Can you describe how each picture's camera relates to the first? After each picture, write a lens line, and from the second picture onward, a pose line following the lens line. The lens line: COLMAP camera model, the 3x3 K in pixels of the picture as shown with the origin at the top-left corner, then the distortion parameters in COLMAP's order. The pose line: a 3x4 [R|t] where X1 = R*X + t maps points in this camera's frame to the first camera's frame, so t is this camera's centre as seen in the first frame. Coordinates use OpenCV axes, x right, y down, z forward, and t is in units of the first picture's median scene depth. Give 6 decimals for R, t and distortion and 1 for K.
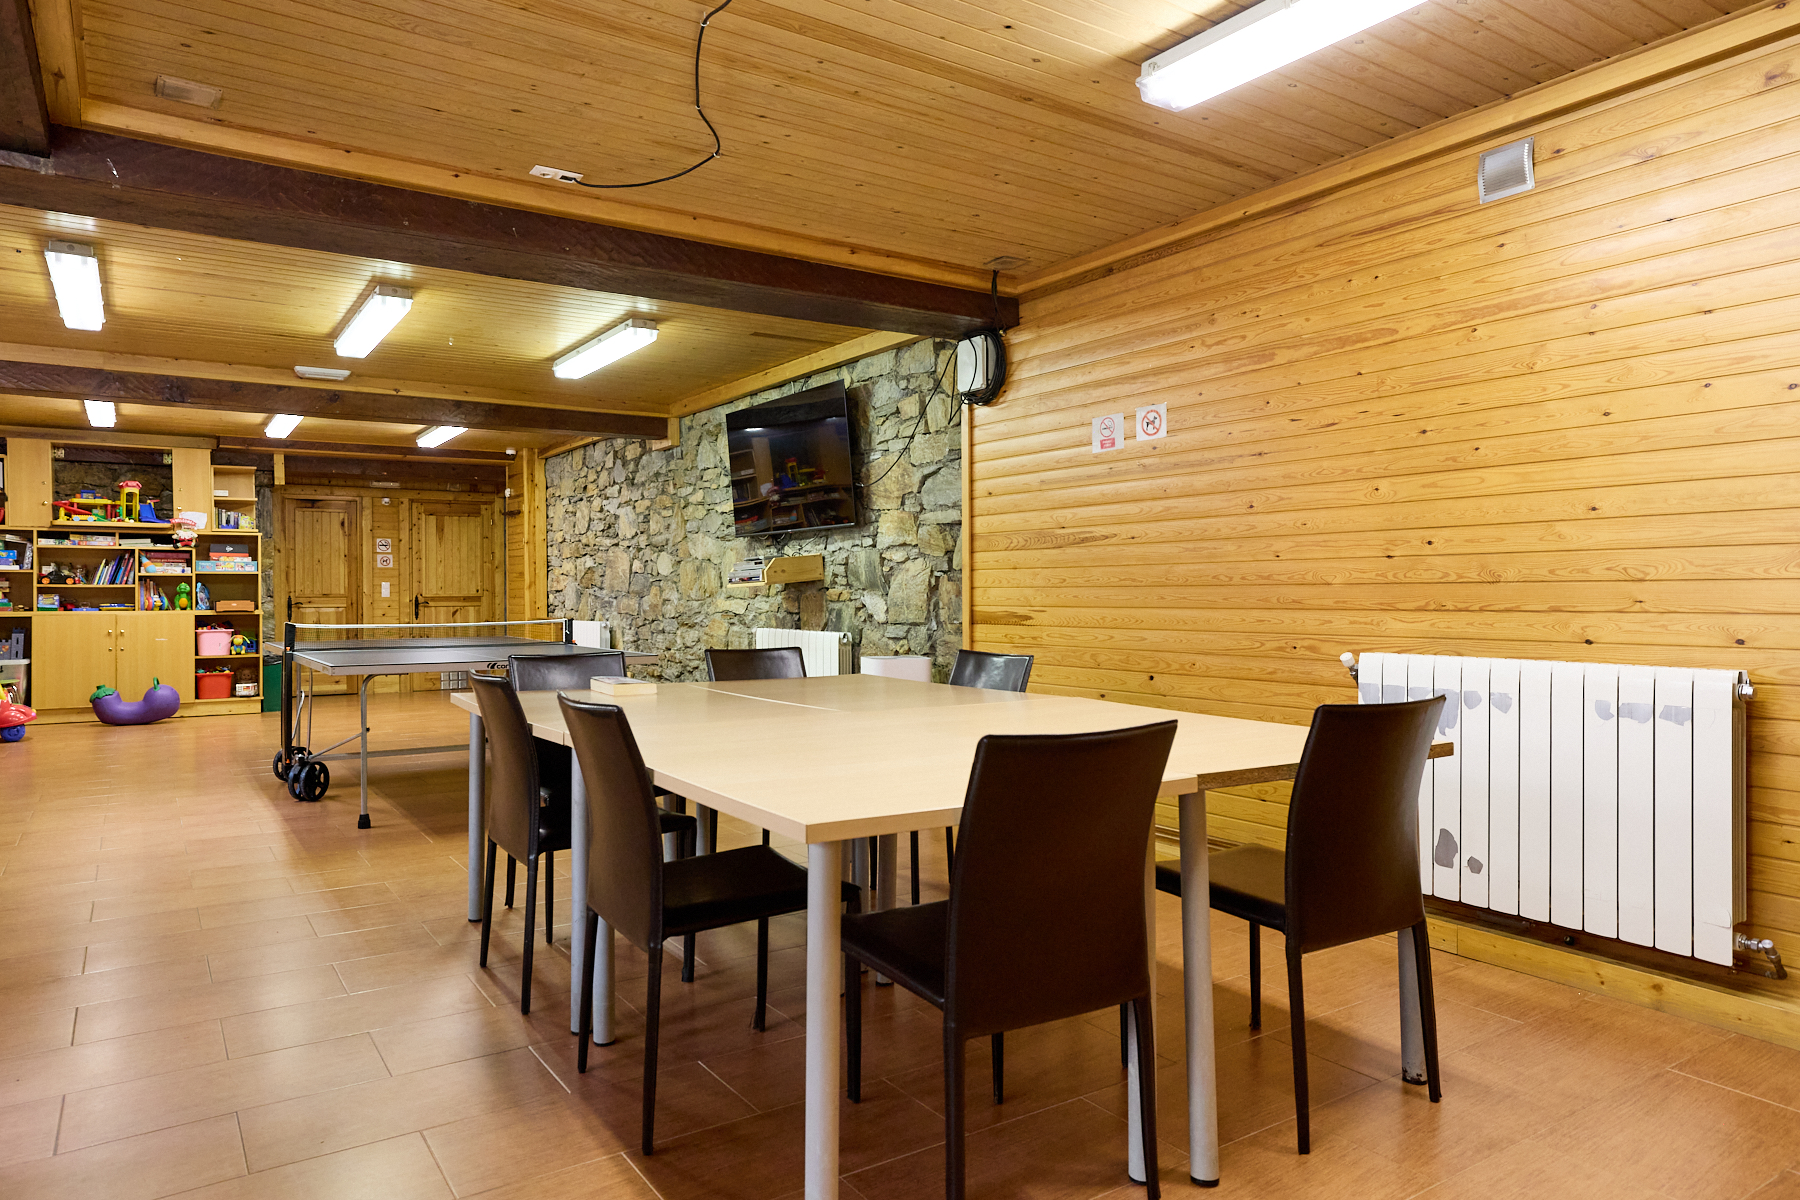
lens RADIAL K [[1139.9, 0, 900.0], [0, 1139.9, 600.0], [0, 0, 1]] dist [-0.006416, -0.001873]
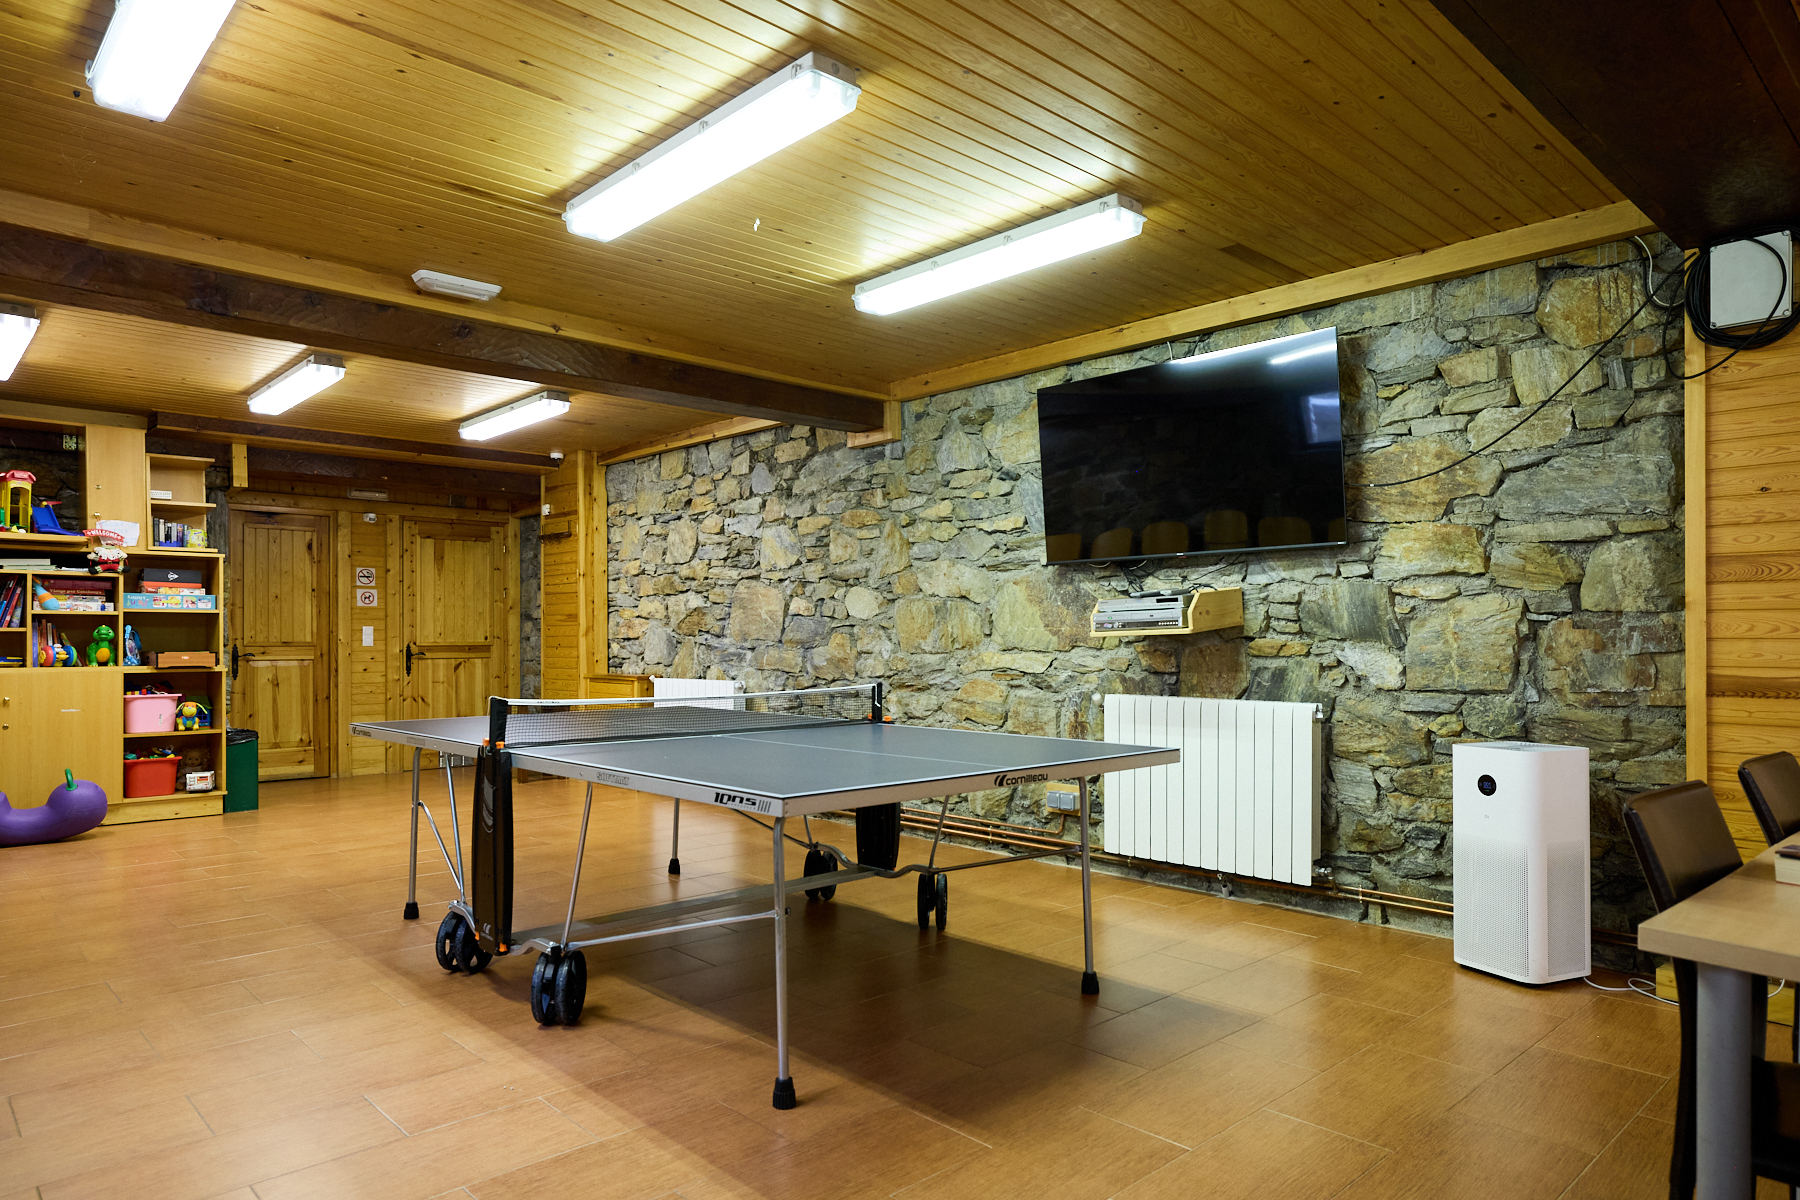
lens RADIAL K [[1089.8, 0, 908.1], [0, 1089.8, 640.2], [0, 0, 1]] dist [-0.006169, 0.001827]
pose [[0.983104, 0.002736, 0.183027, -0.280741], [-0.001627, 0.999979, -0.006207, -0.003104], [-0.183040, 0.005805, 0.983088, 0.281113]]
